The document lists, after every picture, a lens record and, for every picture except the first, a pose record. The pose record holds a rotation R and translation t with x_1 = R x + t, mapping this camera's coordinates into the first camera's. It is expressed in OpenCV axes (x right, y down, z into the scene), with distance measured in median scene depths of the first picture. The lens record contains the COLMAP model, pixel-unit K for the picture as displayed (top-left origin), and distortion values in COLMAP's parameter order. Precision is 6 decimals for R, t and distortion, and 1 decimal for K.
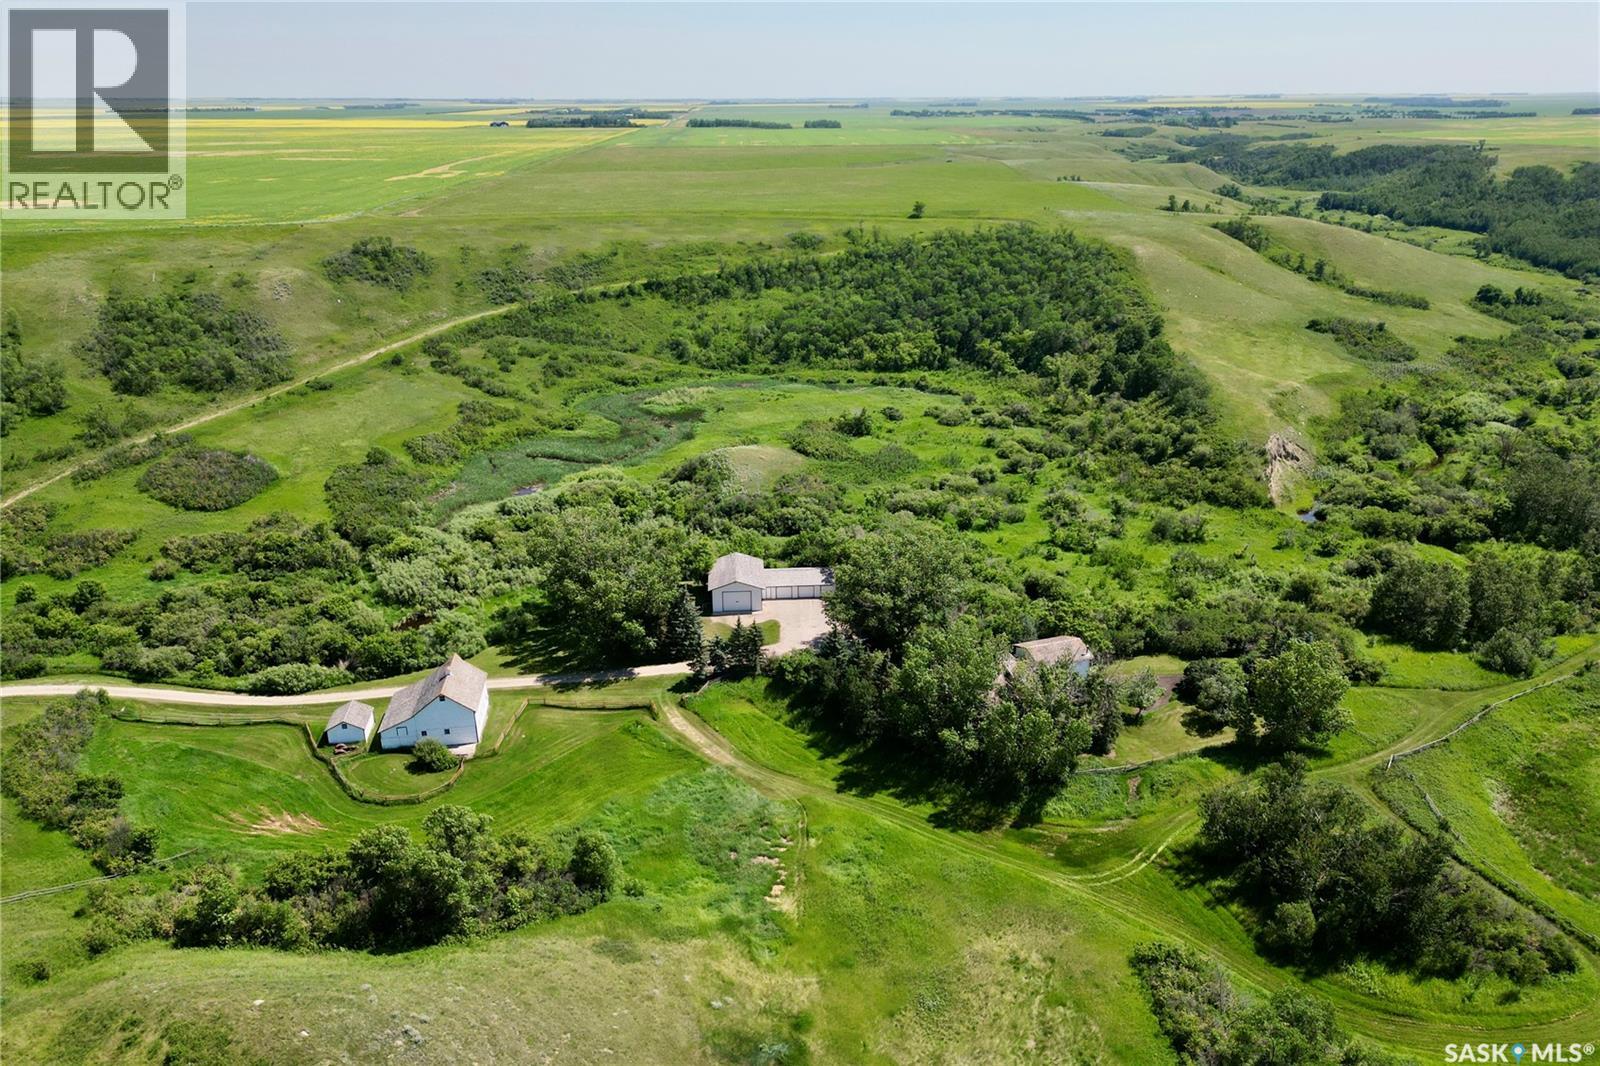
lens RADIAL K [[1125.6, 0, 790.6], [0, 1125.6, 541.1], [0, 0, 1]] dist [0.106580, -0.126945]
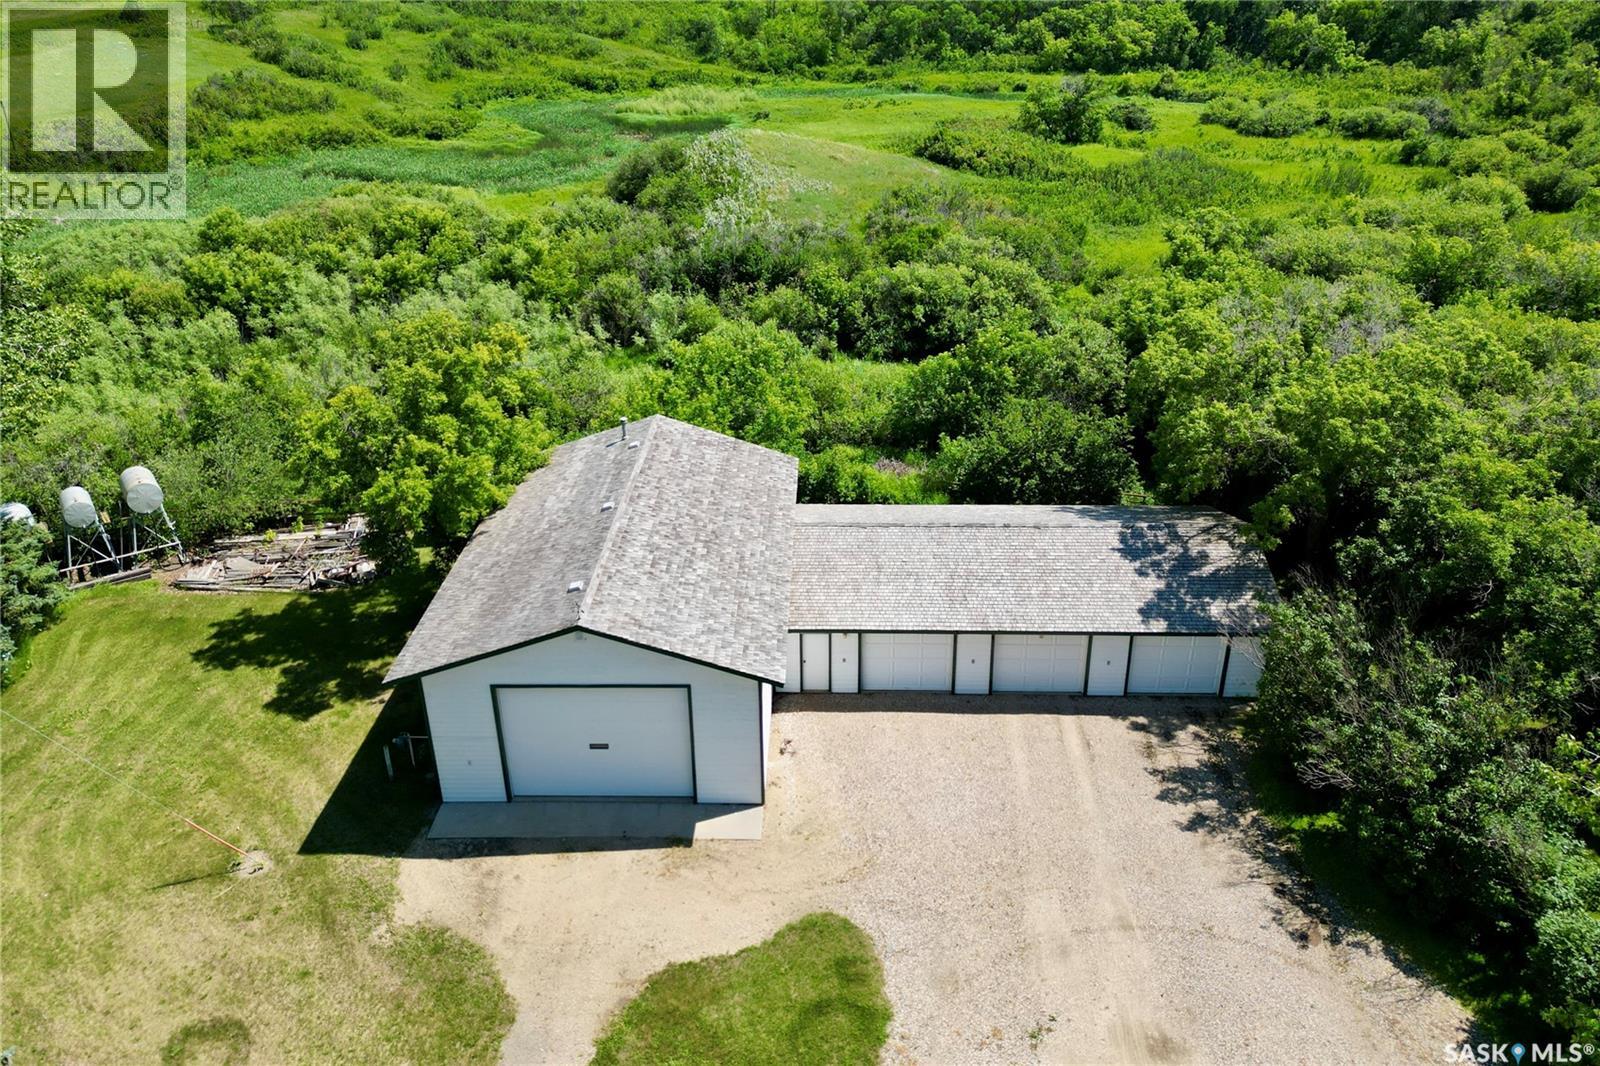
lens RADIAL K [[1125.6, 0, 790.6], [0, 1125.6, 541.1], [0, 0, 1]] dist [0.106580, -0.126945]
pose [[0.996632, 0.036563, -0.073396, -0.006216], [-0.027401, 0.992132, 0.122163, 0.004058], [0.077285, -0.119740, 0.989793, 0.452123]]
